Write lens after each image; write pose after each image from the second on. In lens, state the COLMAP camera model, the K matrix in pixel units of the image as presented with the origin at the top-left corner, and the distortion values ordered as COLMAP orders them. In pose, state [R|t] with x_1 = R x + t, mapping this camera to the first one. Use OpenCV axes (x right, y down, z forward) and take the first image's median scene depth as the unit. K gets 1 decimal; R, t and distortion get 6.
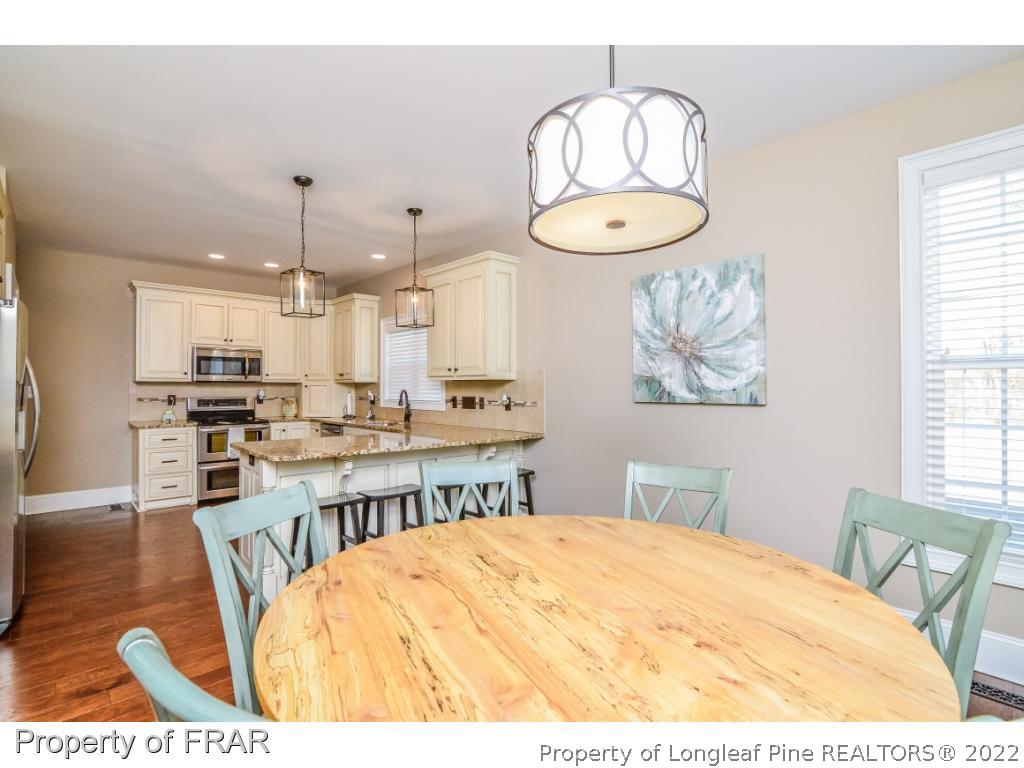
lens RADIAL K [[494.8, 0, 492.3], [0, 494.8, 384.5], [0, 0, 1]] dist [-0.003447, -0.000147]
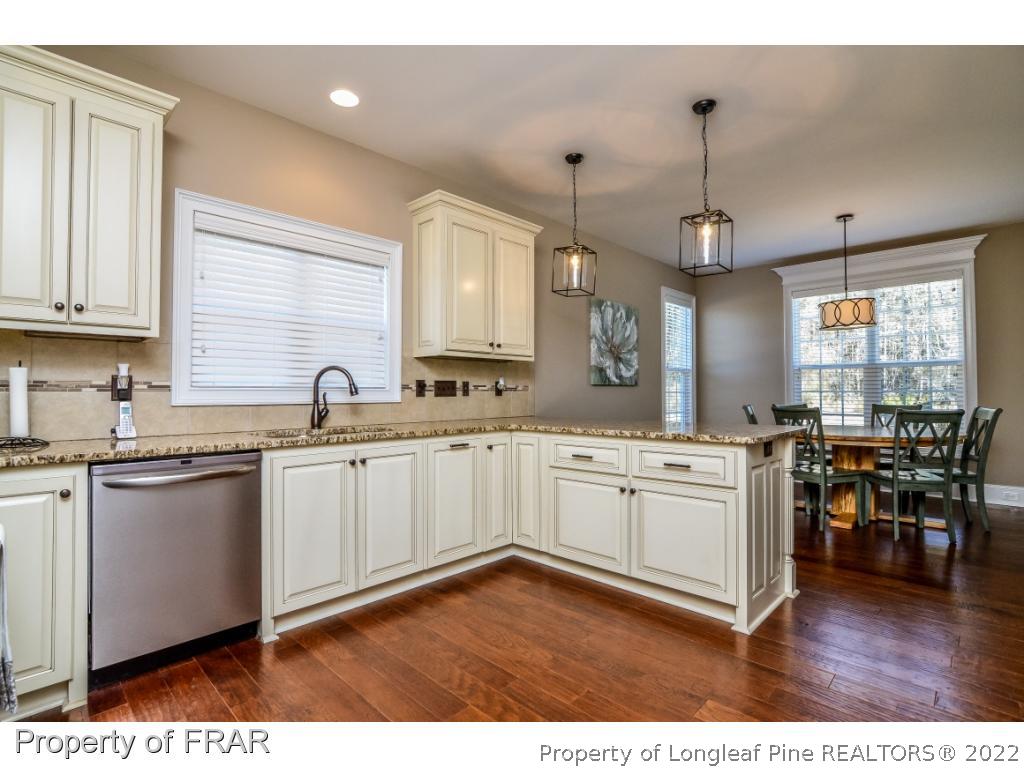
lens RADIAL K [[494.8, 0, 492.3], [0, 494.8, 384.5], [0, 0, 1]] dist [-0.003447, -0.000147]
pose [[-0.038446, 0.016040, 0.999132, -0.694662], [-0.005423, 0.999853, -0.016261, 0.036671], [-0.999246, -0.006043, -0.038353, 0.825143]]
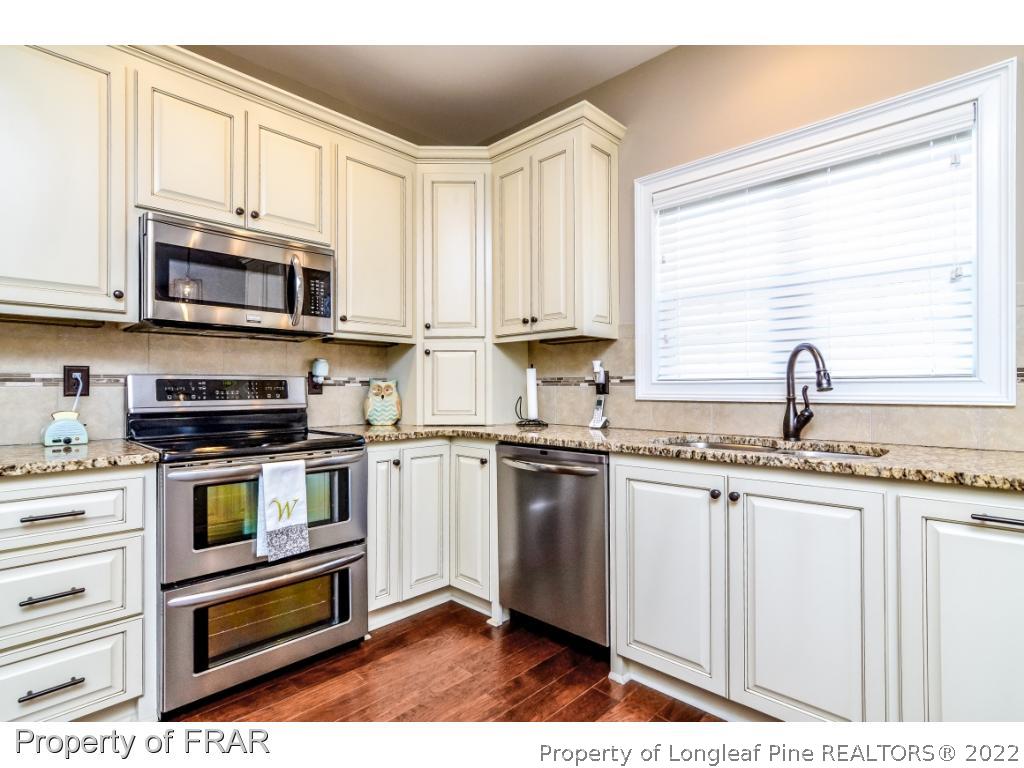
lens RADIAL K [[514.0, 0, 507.0], [0, 514.0, 383.9], [0, 0, 1]] dist [-0.001064, 0.000143]
pose [[0.997291, -0.003550, 0.073471, -0.393258], [0.003600, 0.999993, -0.000541, 0.035782], [-0.073468, 0.000804, 0.997297, 0.647727]]
